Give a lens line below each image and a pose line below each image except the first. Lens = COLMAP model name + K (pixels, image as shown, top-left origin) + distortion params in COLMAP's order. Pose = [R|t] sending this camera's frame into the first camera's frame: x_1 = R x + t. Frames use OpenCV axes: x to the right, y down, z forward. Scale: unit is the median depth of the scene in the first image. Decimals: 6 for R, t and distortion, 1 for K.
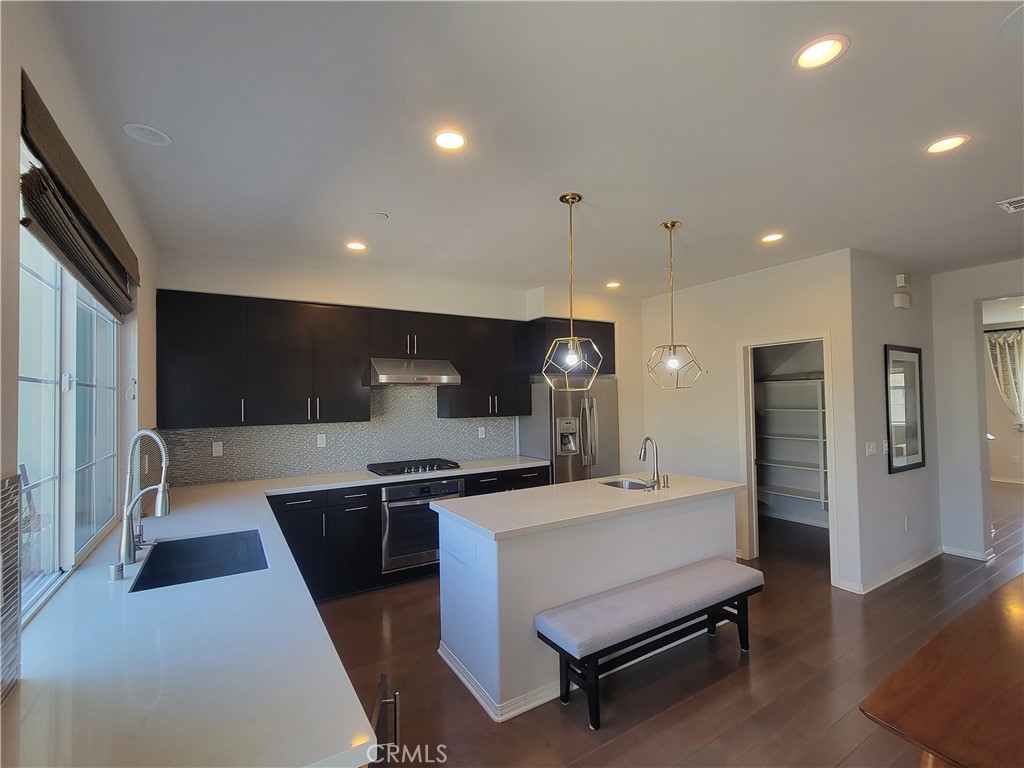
lens RADIAL K [[466.7, 0, 514.0], [0, 466.7, 388.1], [0, 0, 1]] dist [-0.005881, -0.000197]
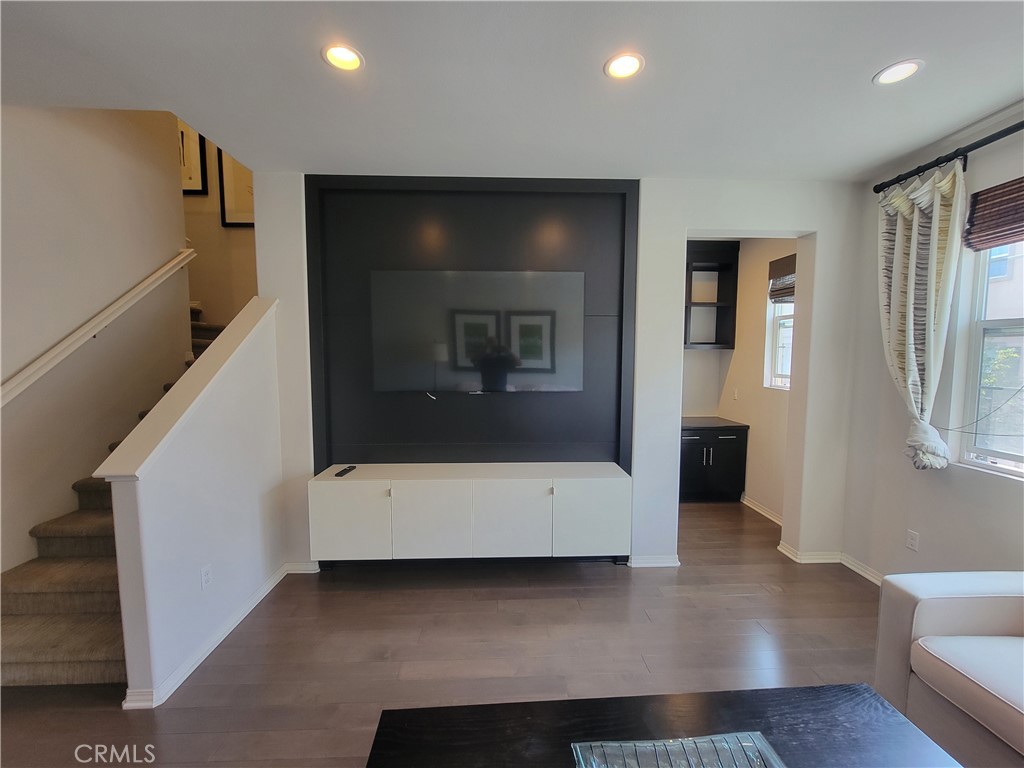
lens RADIAL K [[417.7, 0, 513.3], [0, 417.7, 387.9], [0, 0, 1]] dist [-0.004634, 0.000332]
pose [[0.869652, 0.057359, -0.490321, 1.686808], [-0.003427, 0.993904, 0.110192, 0.002515], [0.493653, -0.094148, 0.864548, 1.005203]]
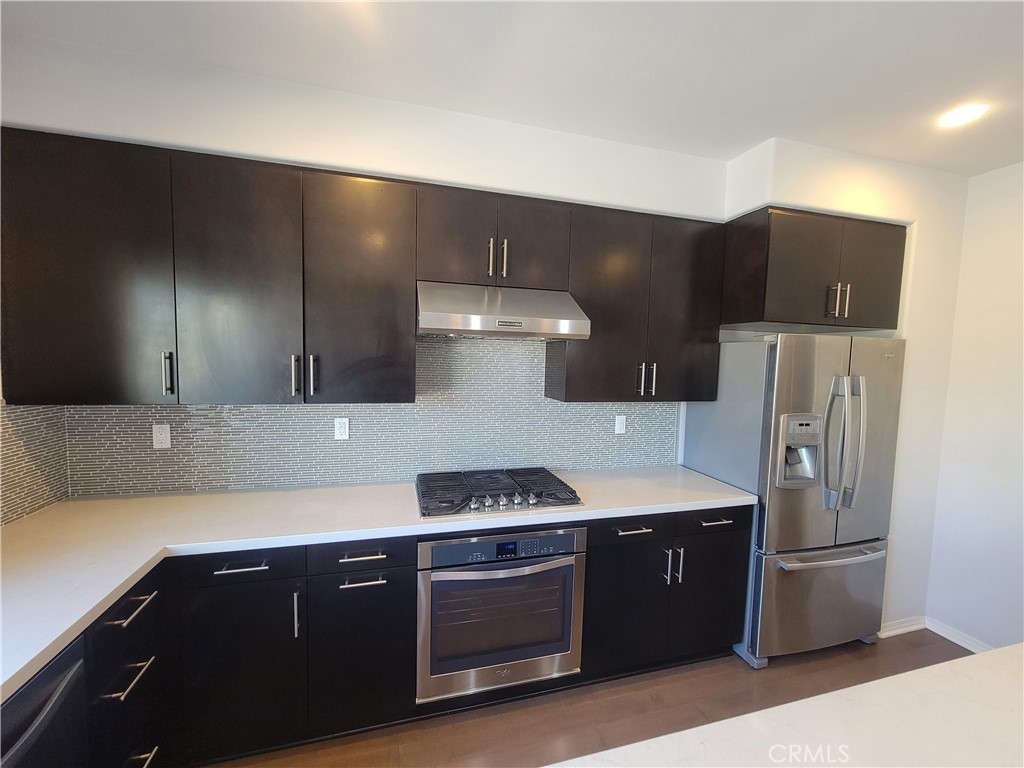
lens RADIAL K [[417.7, 0, 513.3], [0, 417.7, 387.9], [0, 0, 1]] dist [-0.004634, 0.000332]
pose [[0.960344, 0.061004, -0.272061, -0.065461], [-0.034355, 0.994225, 0.101664, 0.002229], [0.276692, -0.088286, 0.956895, 0.527167]]
